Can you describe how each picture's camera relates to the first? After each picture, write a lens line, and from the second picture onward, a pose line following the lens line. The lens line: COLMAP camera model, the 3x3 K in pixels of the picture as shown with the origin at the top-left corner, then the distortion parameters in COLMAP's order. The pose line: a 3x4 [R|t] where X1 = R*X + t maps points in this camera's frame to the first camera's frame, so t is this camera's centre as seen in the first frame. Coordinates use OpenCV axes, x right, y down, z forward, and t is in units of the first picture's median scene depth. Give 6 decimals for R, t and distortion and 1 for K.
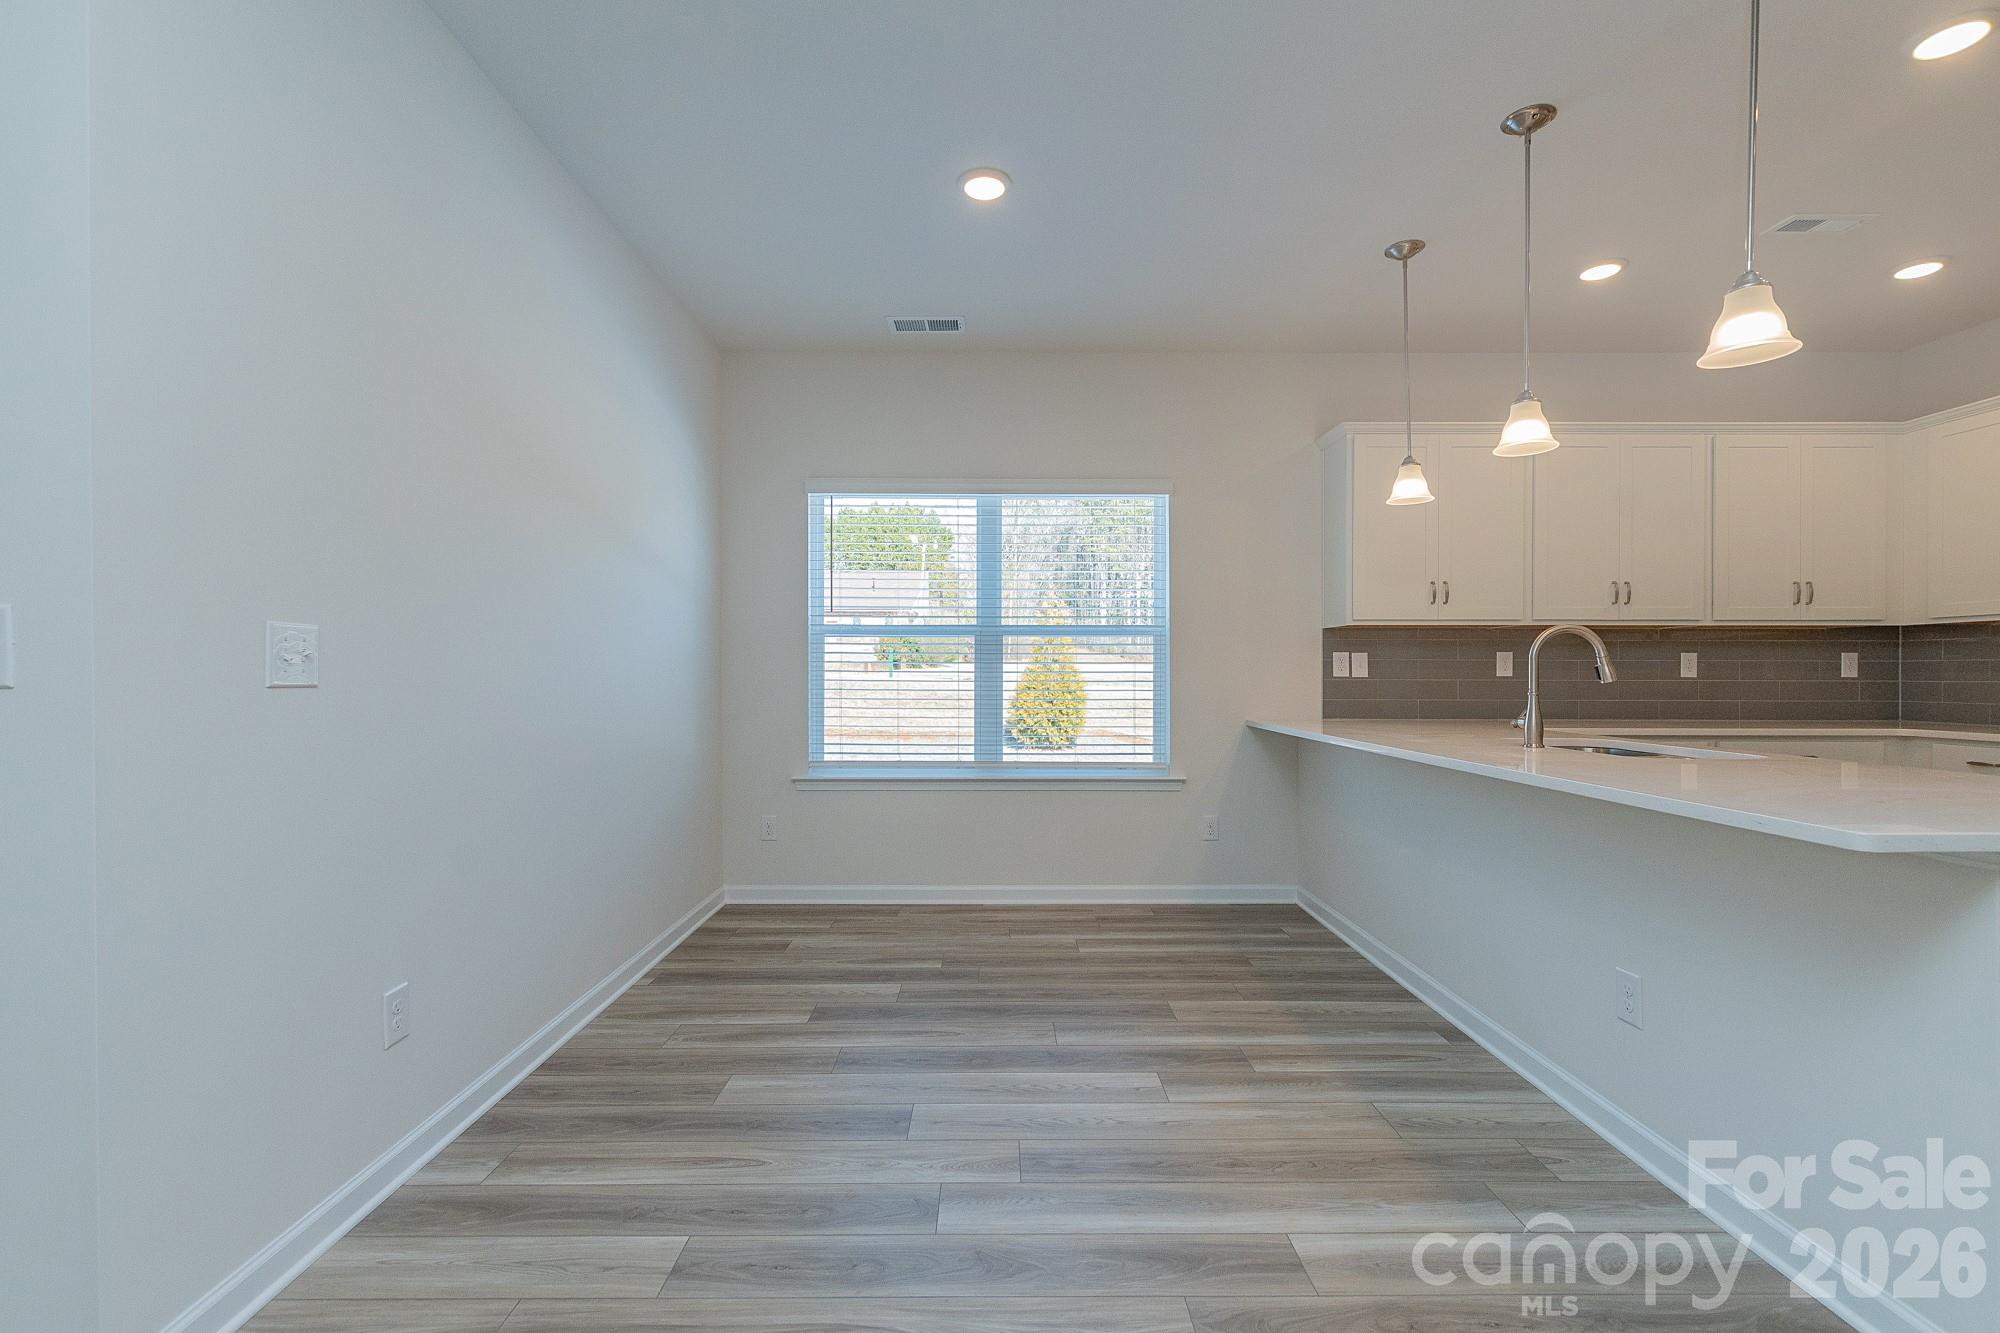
lens RADIAL K [[919.6, 0, 1001.5], [0, 919.6, 673.1], [0, 0, 1]] dist [0.005034, 0.000015]
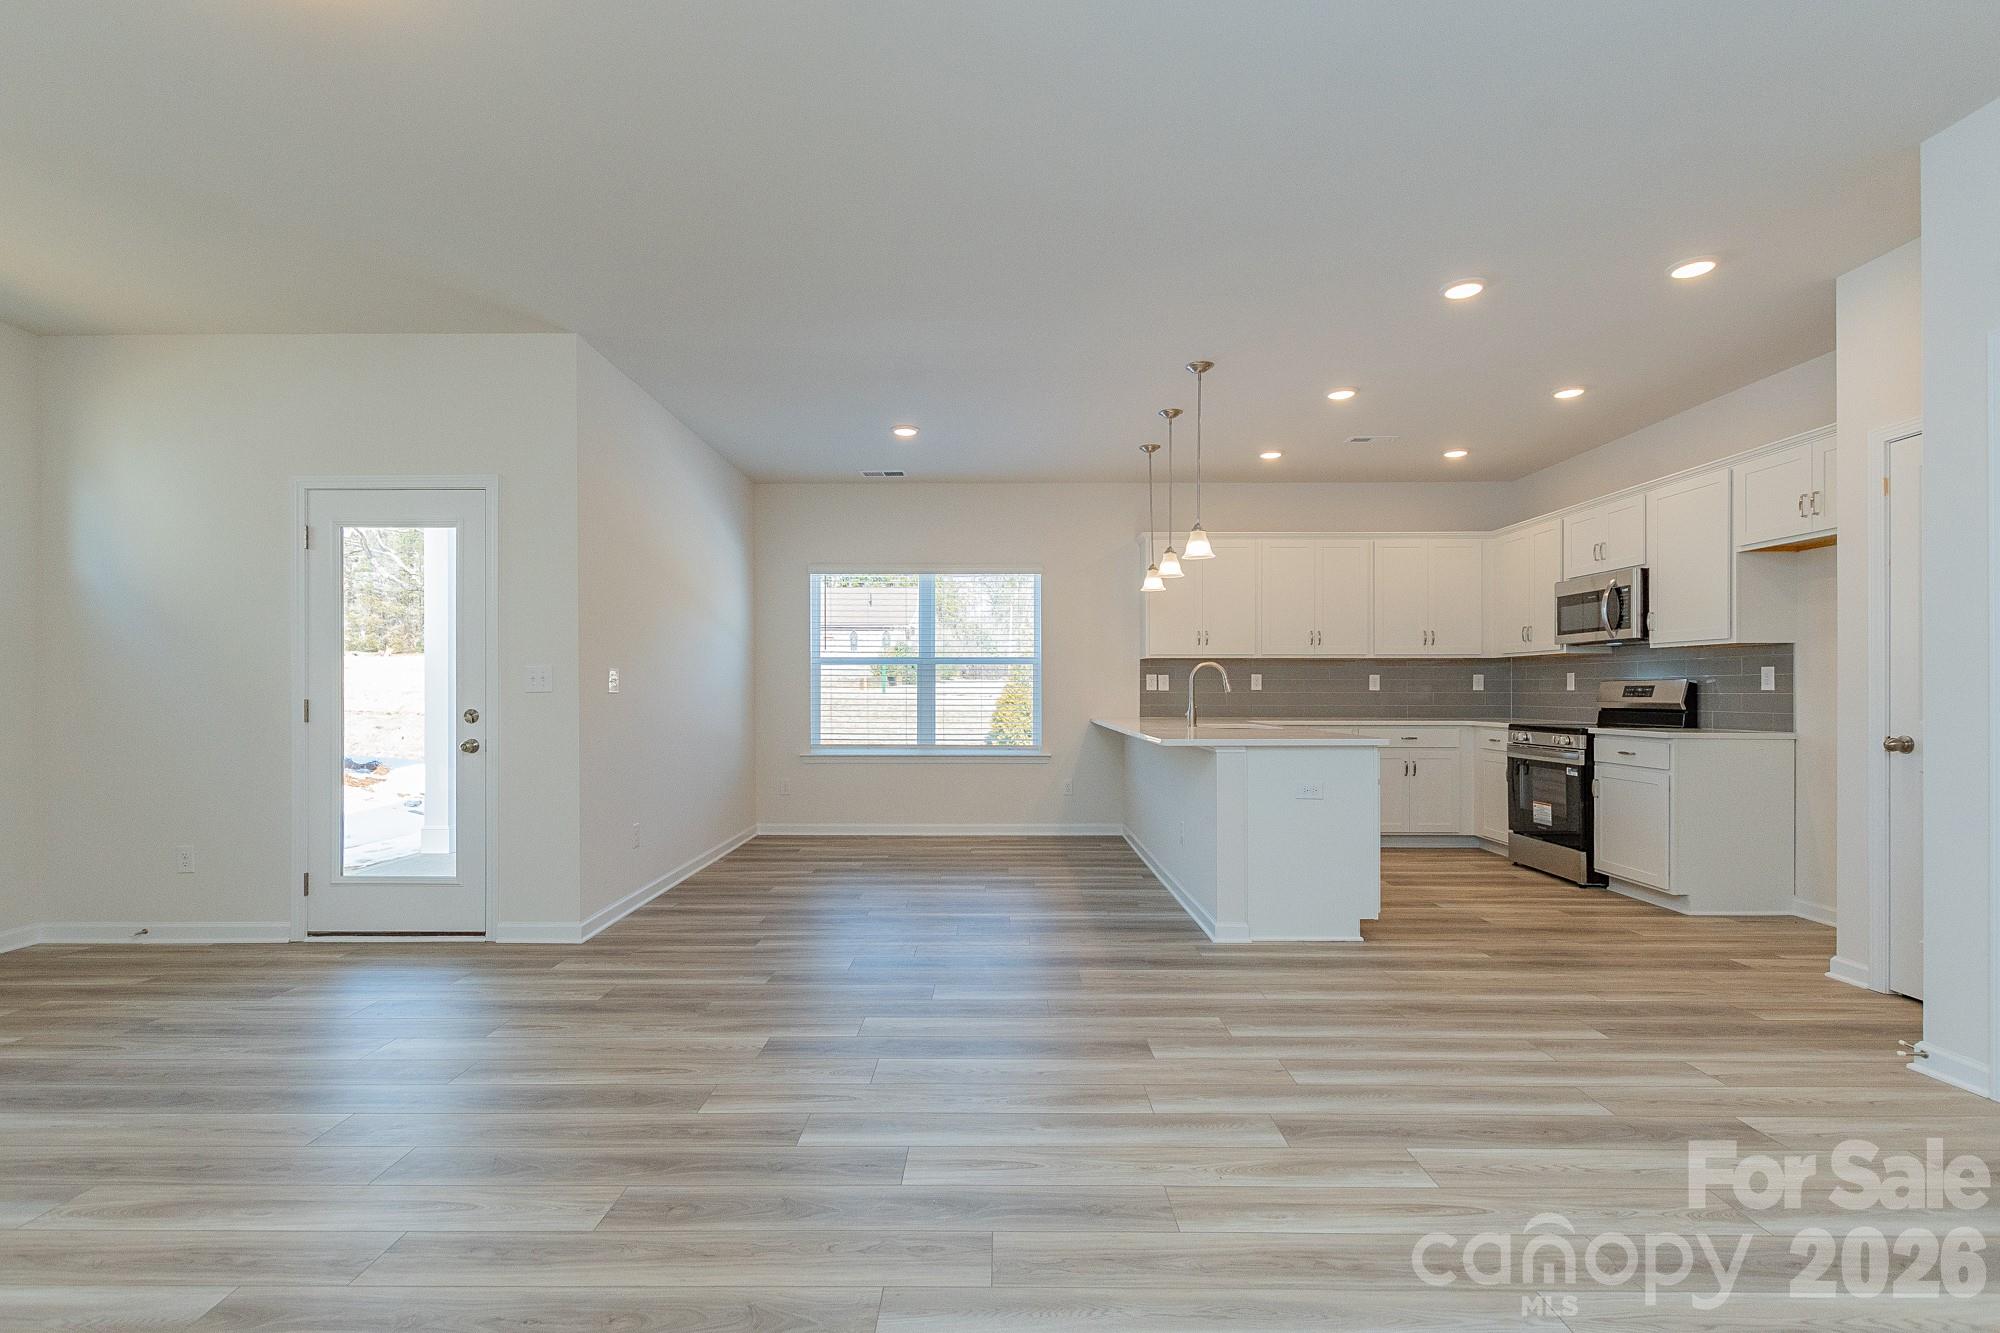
lens RADIAL K [[946.7, 0, 1007.5], [0, 946.7, 690.2], [0, 0, 1]] dist [-0.000265, -0.000295]
pose [[0.999983, -0.000625, 0.005791, 0.116079], [0.000621, 0.999999, 0.000842, 0.001977], [-0.005791, -0.000838, 0.999983, -0.614978]]
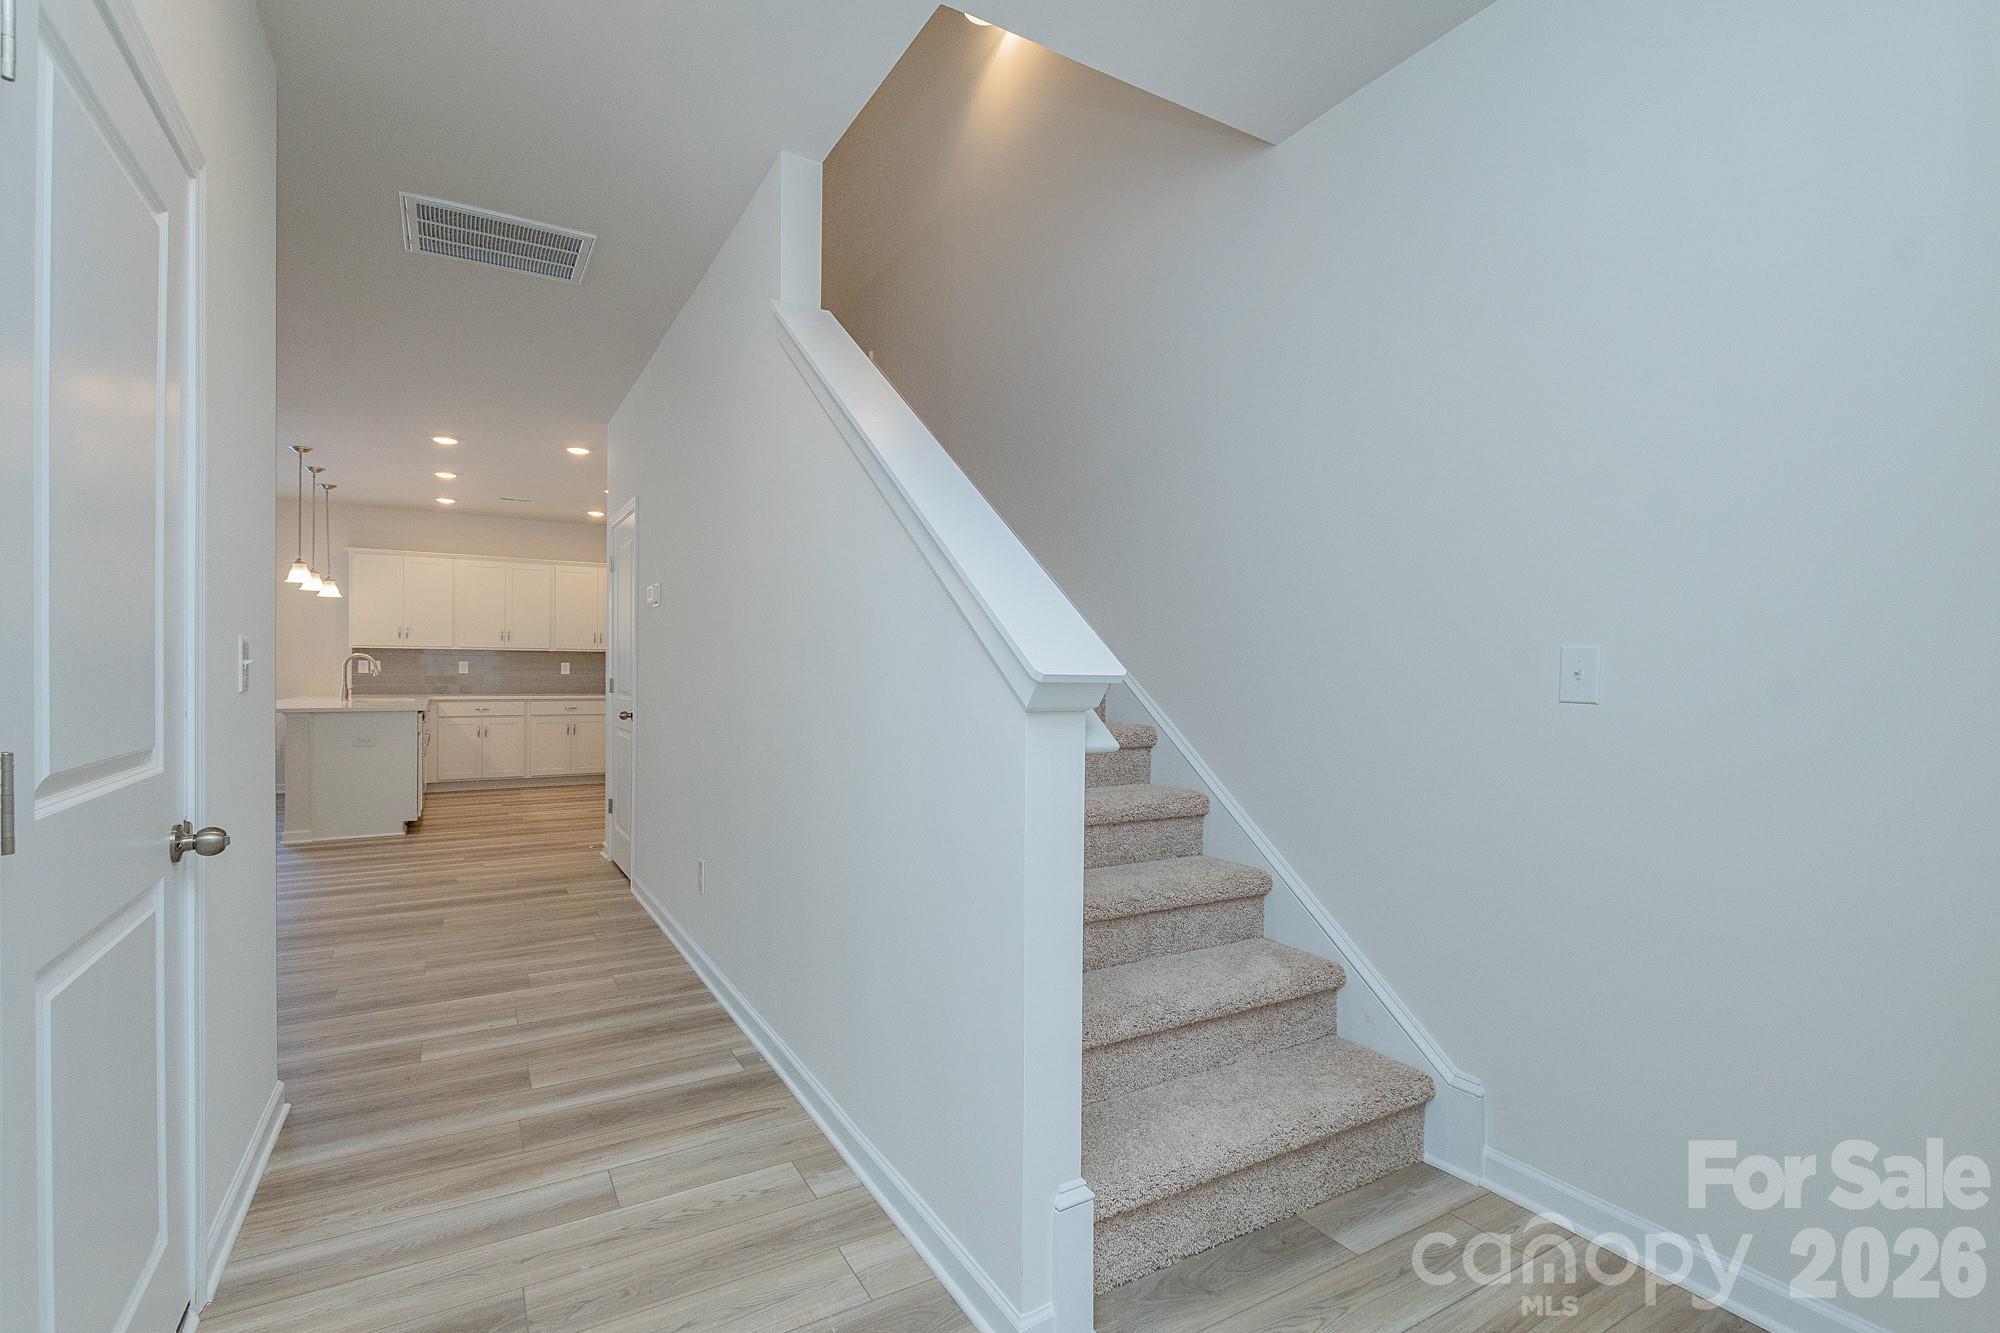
lens RADIAL K [[919.6, 0, 1001.5], [0, 919.6, 673.1], [0, 0, 1]] dist [0.005034, 0.000015]
pose [[0.858062, 0.004529, 0.513526, 0.532133], [-0.005982, 0.999981, 0.001177, -0.007442], [-0.513511, -0.004082, 0.858073, -1.390270]]
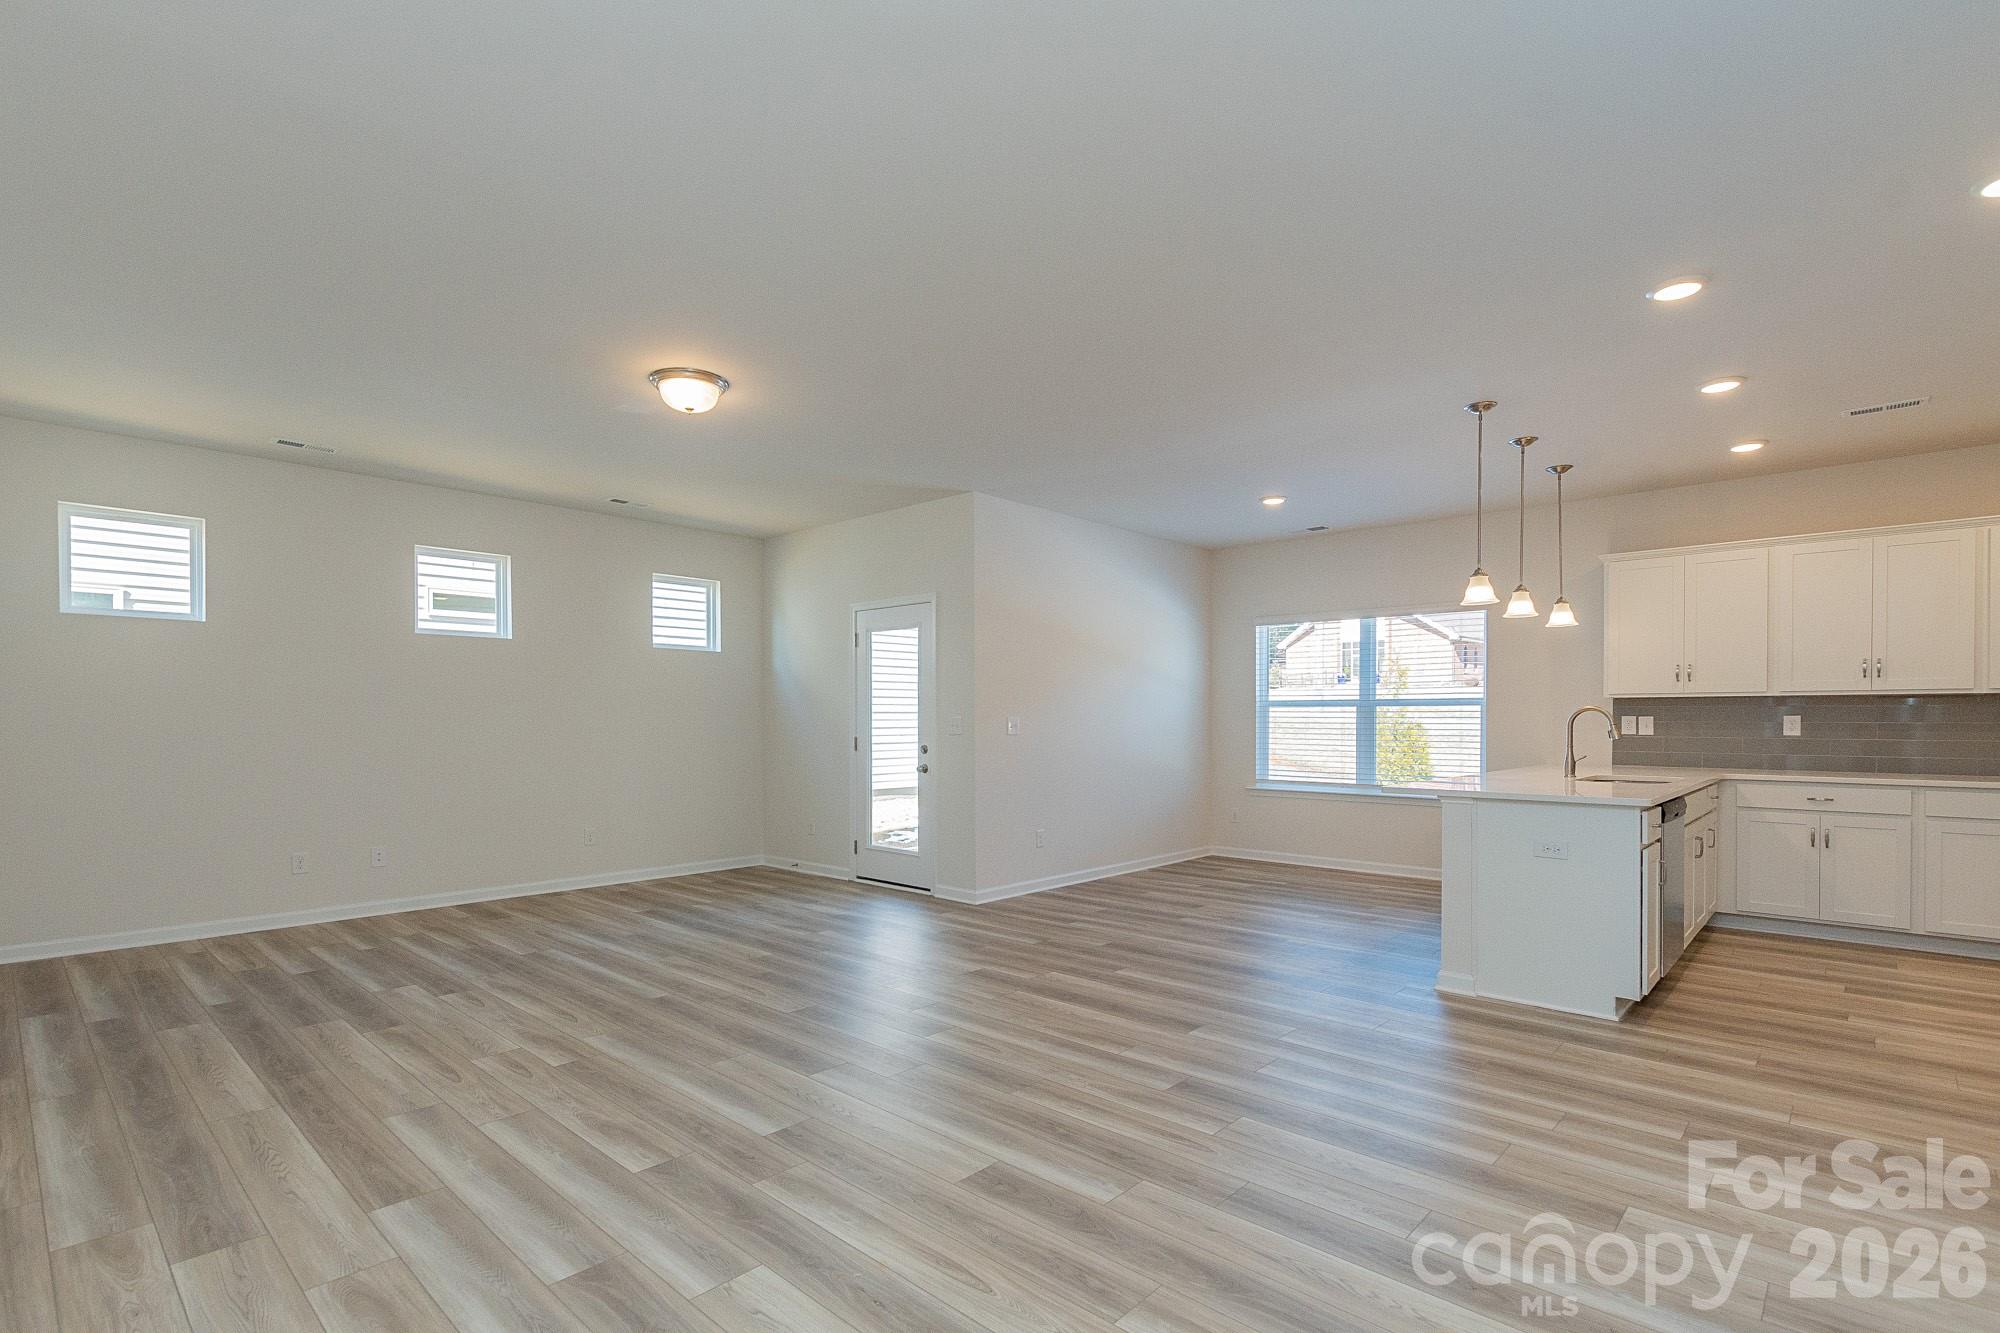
lens RADIAL K [[959.0, 0, 968.7], [0, 959.0, 723.3], [0, 0, 1]] dist [-0.002383, -0.000277]
pose [[0.728212, 0.003854, -0.685341, 0.634705], [-0.001329, 0.999990, 0.004212, -0.017225], [0.685351, -0.002156, 0.728210, -0.699313]]
